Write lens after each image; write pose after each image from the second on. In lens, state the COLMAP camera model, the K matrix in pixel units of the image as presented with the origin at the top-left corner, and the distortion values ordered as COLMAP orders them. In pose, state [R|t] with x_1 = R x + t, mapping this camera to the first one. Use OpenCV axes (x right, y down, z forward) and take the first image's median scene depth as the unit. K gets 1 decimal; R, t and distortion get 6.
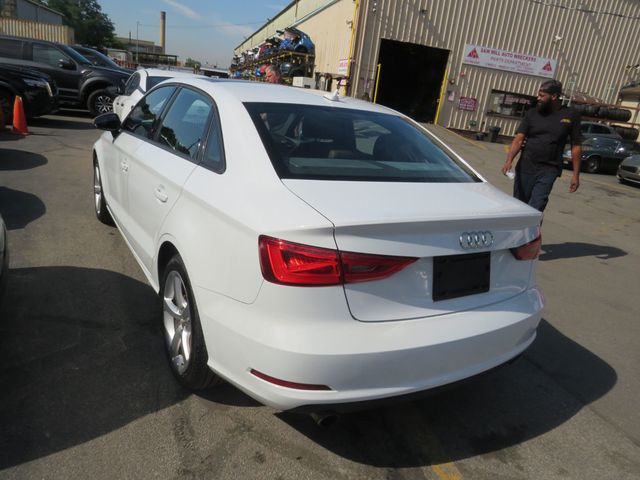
lens RADIAL K [[463.6, 0, 314.9], [0, 463.6, 241.4], [0, 0, 1]] dist [-0.027811, -0.003904]
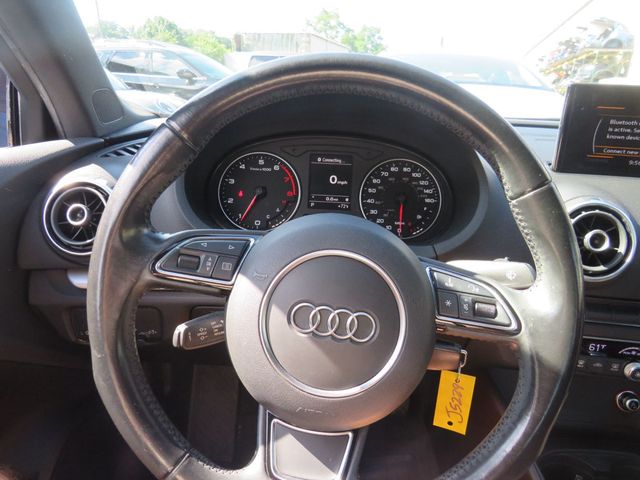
lens RADIAL K [[463.6, 0, 322.5], [0, 463.6, 239.3], [0, 0, 1]] dist [-0.027811, -0.003904]
pose [[0.857632, 0.073124, -0.509039, -0.034207], [-0.097747, 0.994974, -0.021755, -0.030921], [0.504889, 0.068414, 0.860469, 0.128574]]
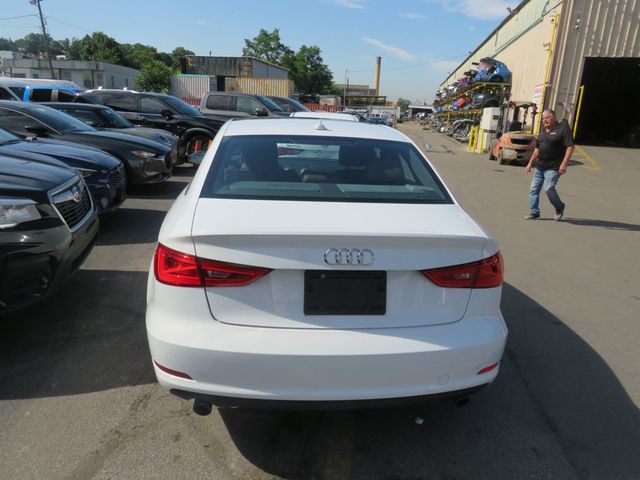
lens RADIAL K [[463.6, 0, 314.3], [0, 463.6, 244.8], [0, 0, 1]] dist [-0.027811, -0.003904]
pose [[0.905131, 0.040256, -0.423222, 0.046277], [-0.068433, 0.996321, -0.051588, 0.001743], [0.419589, 0.075656, 0.904556, 0.004402]]
